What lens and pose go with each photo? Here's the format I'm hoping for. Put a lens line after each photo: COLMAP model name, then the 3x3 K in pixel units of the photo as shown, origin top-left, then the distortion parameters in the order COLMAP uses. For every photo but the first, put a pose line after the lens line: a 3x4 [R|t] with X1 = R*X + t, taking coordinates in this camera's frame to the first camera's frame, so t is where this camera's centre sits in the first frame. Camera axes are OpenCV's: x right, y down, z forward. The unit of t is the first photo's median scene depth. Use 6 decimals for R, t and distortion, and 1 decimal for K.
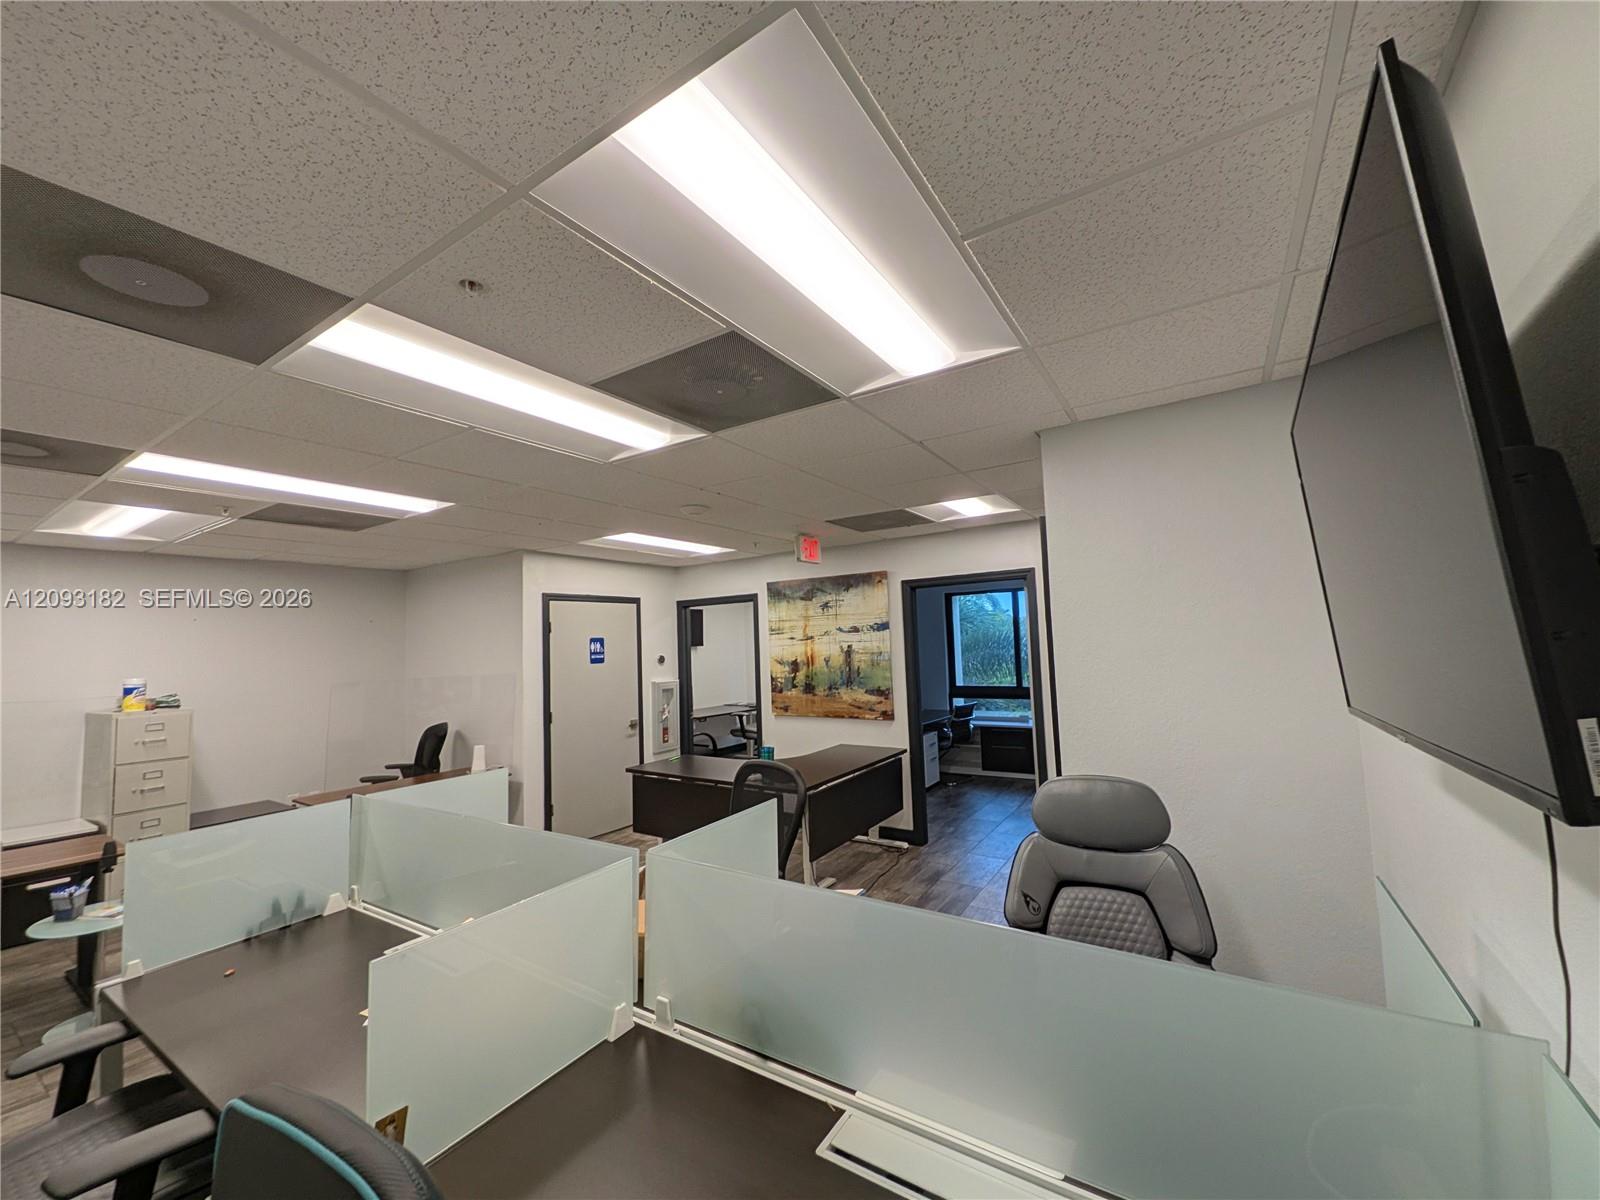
lens RADIAL K [[632.4, 0, 814.7], [0, 632.4, 597.5], [0, 0, 1]] dist [0.004592, -0.001342]
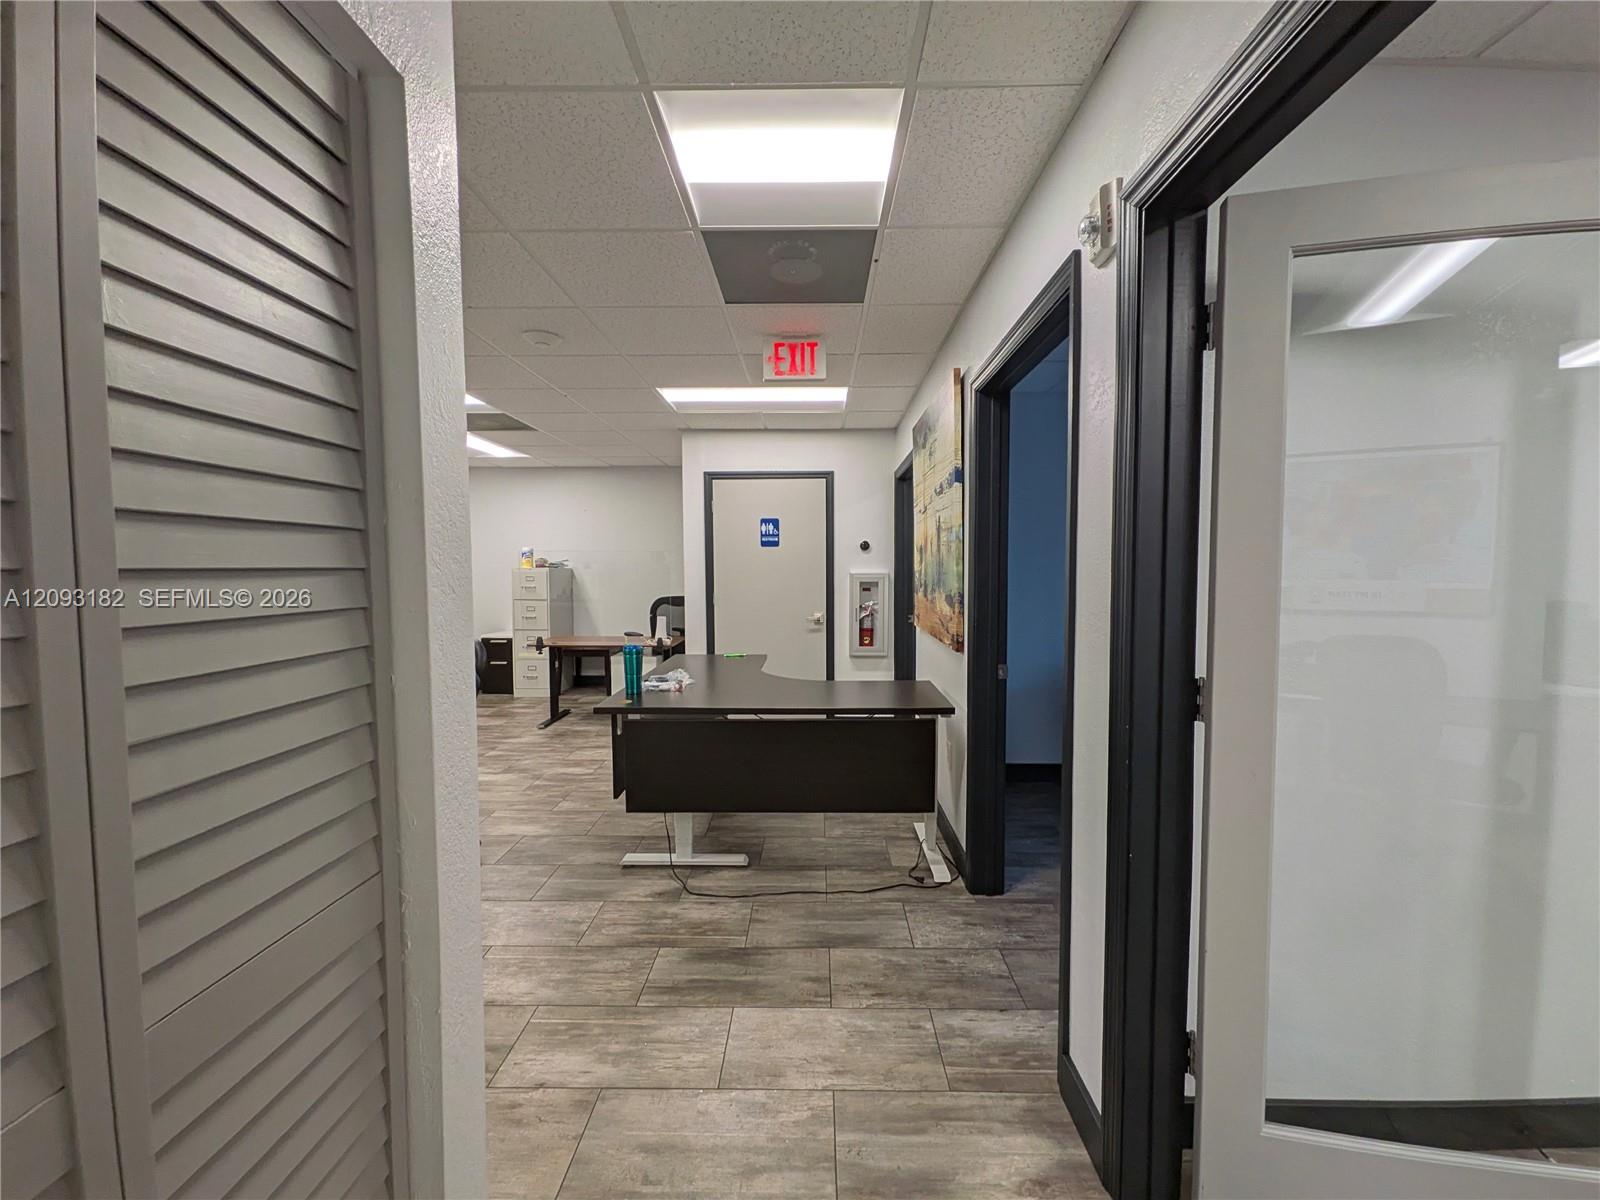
lens RADIAL K [[632.4, 0, 819.5], [0, 632.4, 597.7], [0, 0, 1]] dist [0.004592, -0.001342]
pose [[0.540239, 0.077320, -0.837952, 0.473942], [0.042097, 0.992040, 0.118679, 0.073156], [0.840458, -0.099391, 0.532684, 0.575502]]
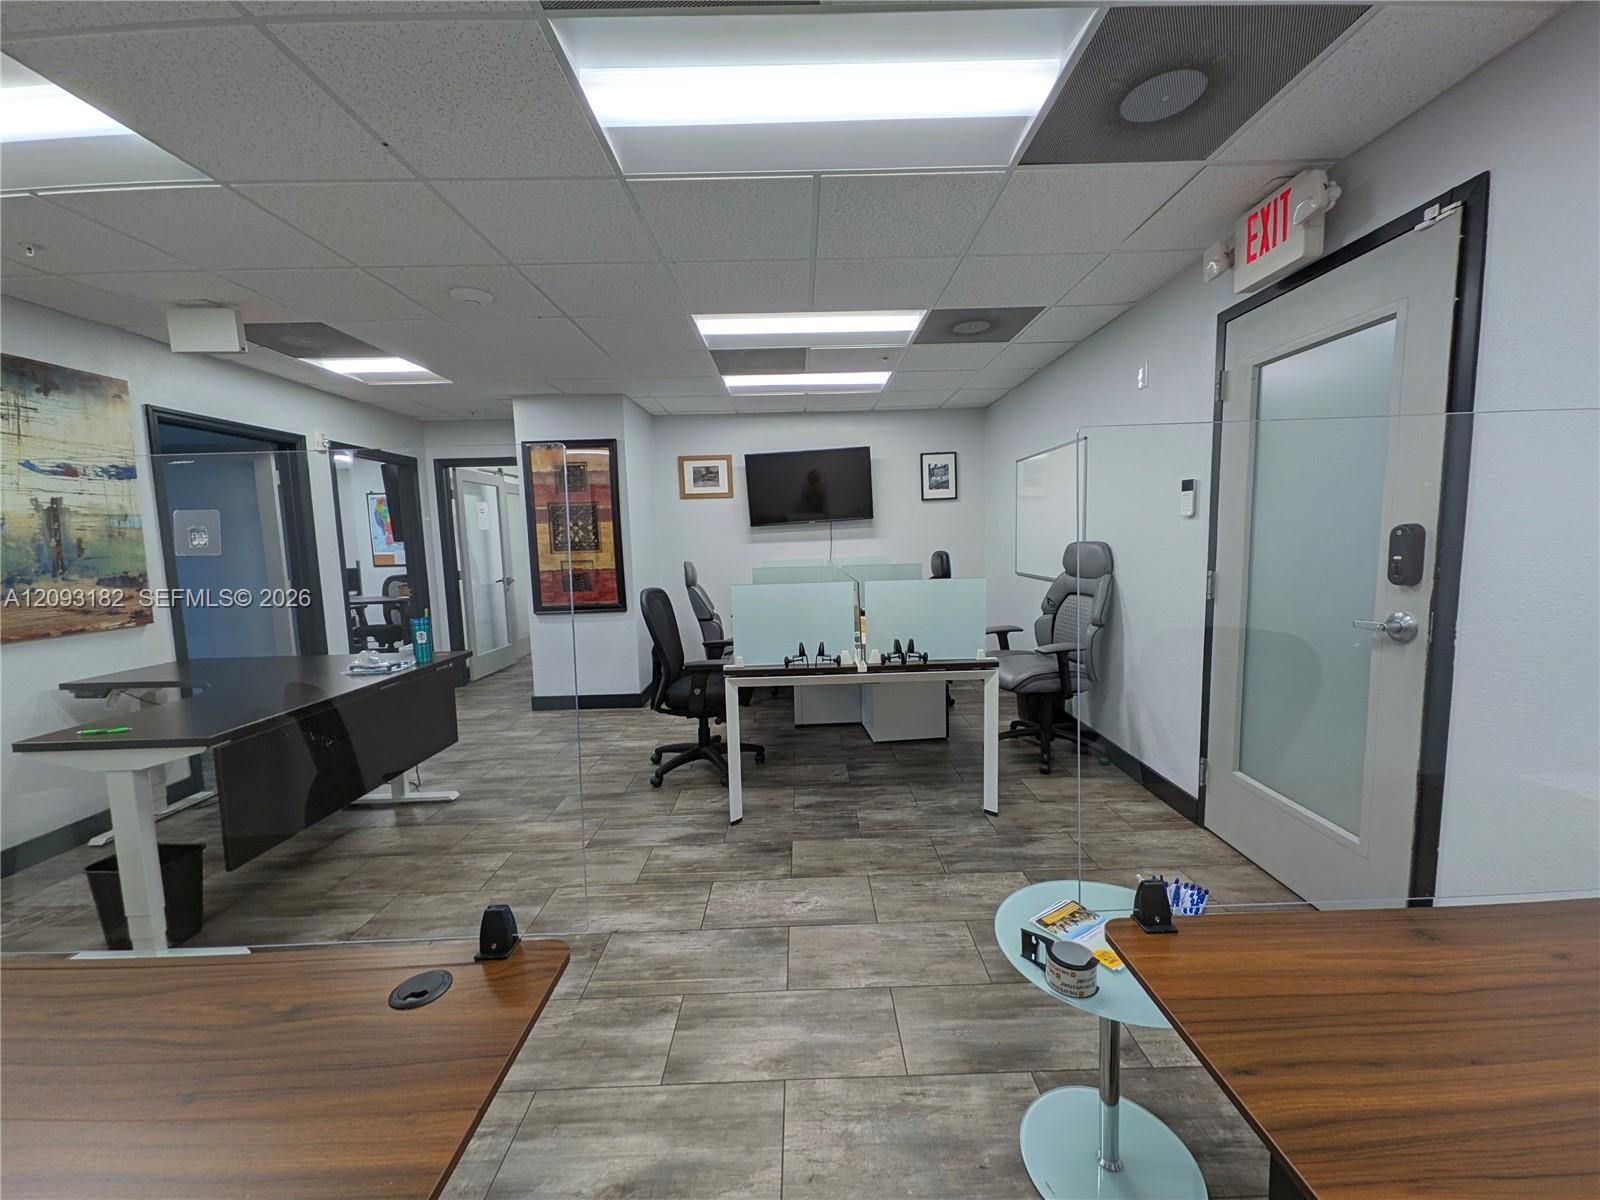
lens RADIAL K [[632.4, 0, 808.3], [0, 632.4, 598.1], [0, 0, 1]] dist [0.004592, -0.001342]
pose [[-0.547020, -0.031608, 0.836522, -0.722531], [-0.011157, 0.999473, 0.030470, 0.132609], [-0.837045, 0.007334, -0.547085, 0.743690]]
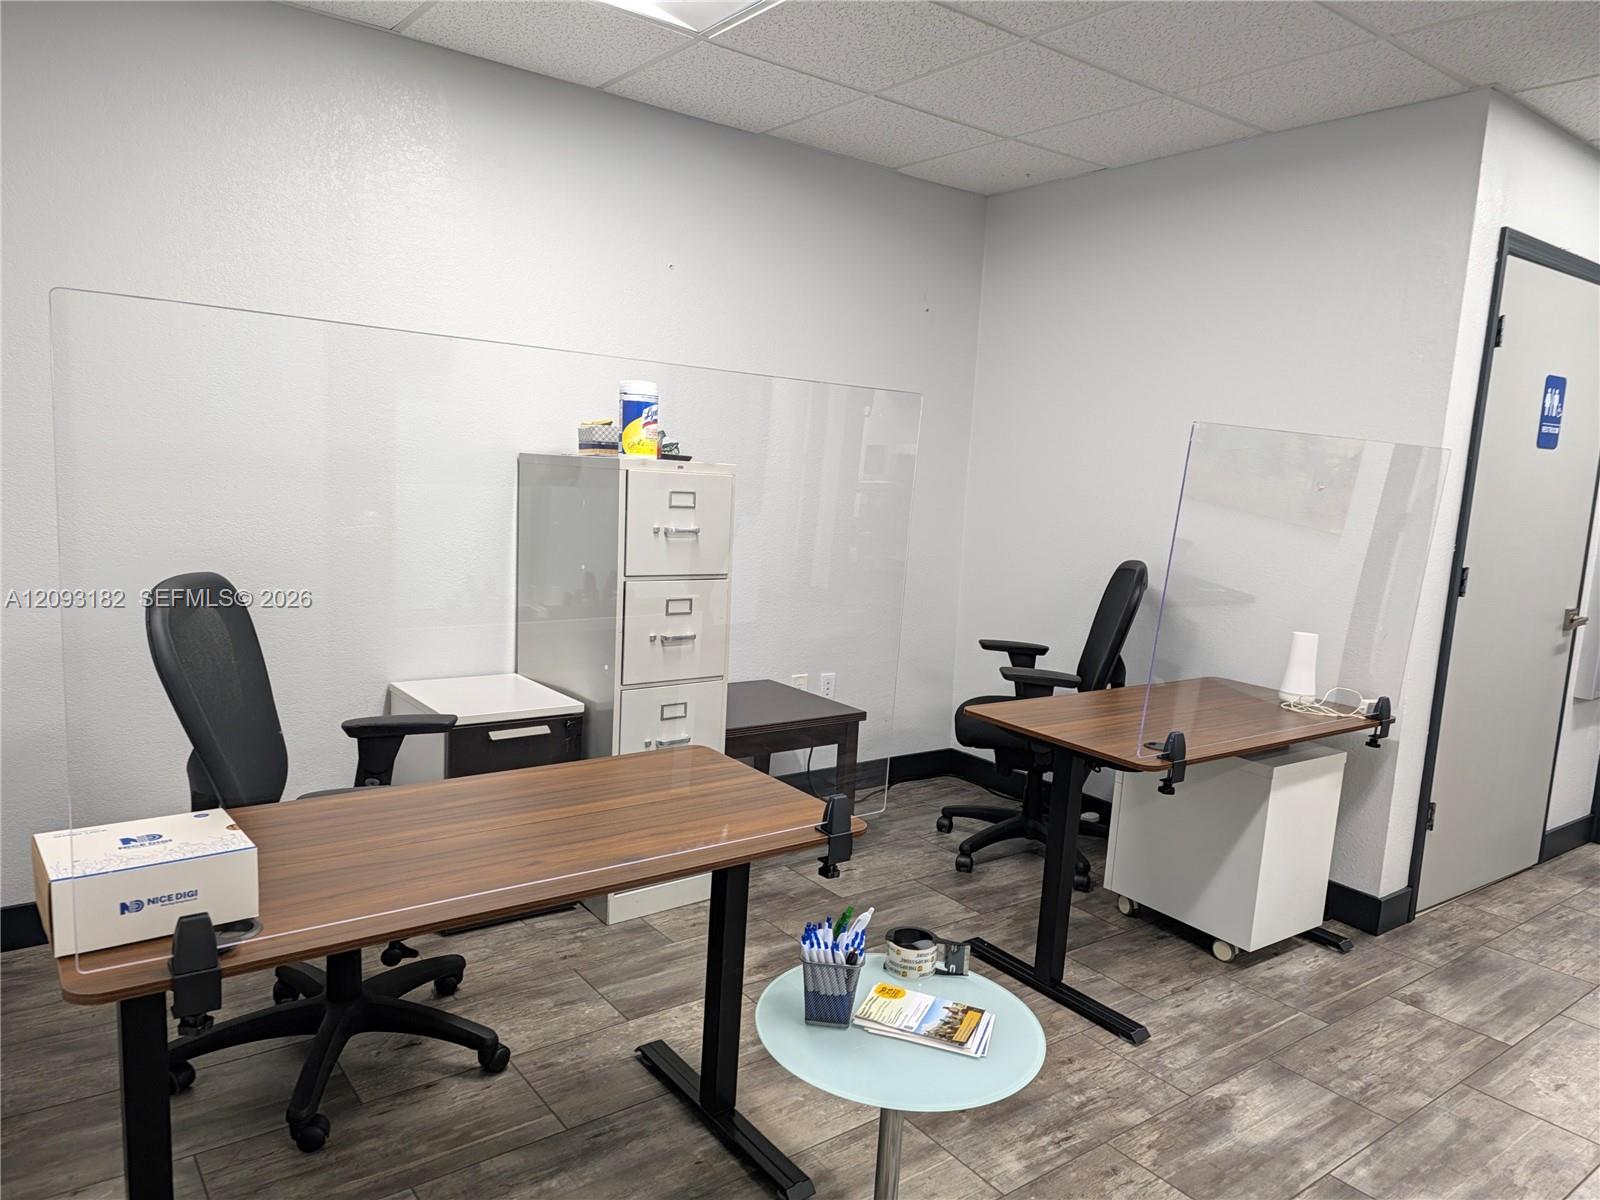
lens RADIAL K [[1063.2, 0, 795.8], [0, 1063.2, 610.3], [0, 0, 1]] dist [0.022106, -0.028127]
pose [[0.930601, 0.133500, -0.340821, -0.534793], [-0.060125, 0.974222, 0.217433, 0.087401], [0.361063, -0.181852, 0.914639, 0.264491]]
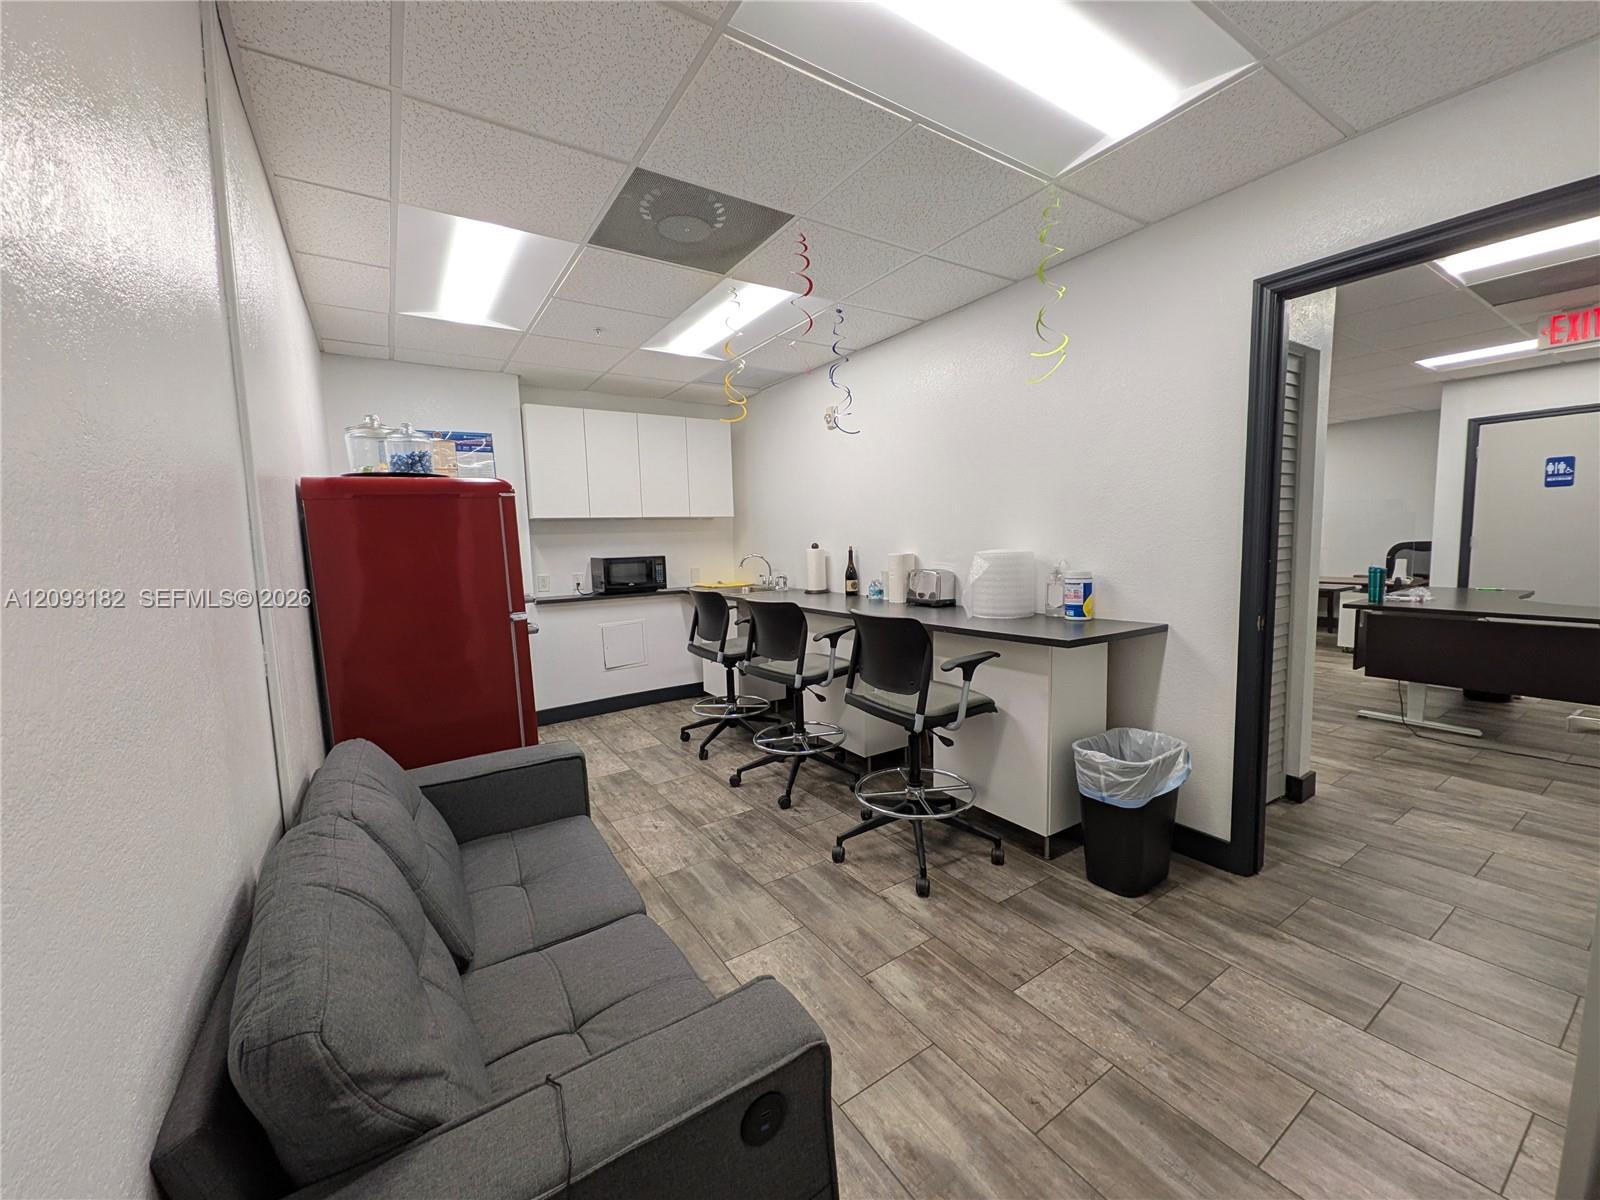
lens RADIAL K [[632.4, 0, 812.8], [0, 632.4, 598.2], [0, 0, 1]] dist [0.004592, -0.001342]
pose [[-0.399915, 0.133697, -0.906749, 0.902322], [0.103701, 0.989551, 0.100170, 0.062818], [0.910667, -0.053972, -0.409601, 0.417864]]
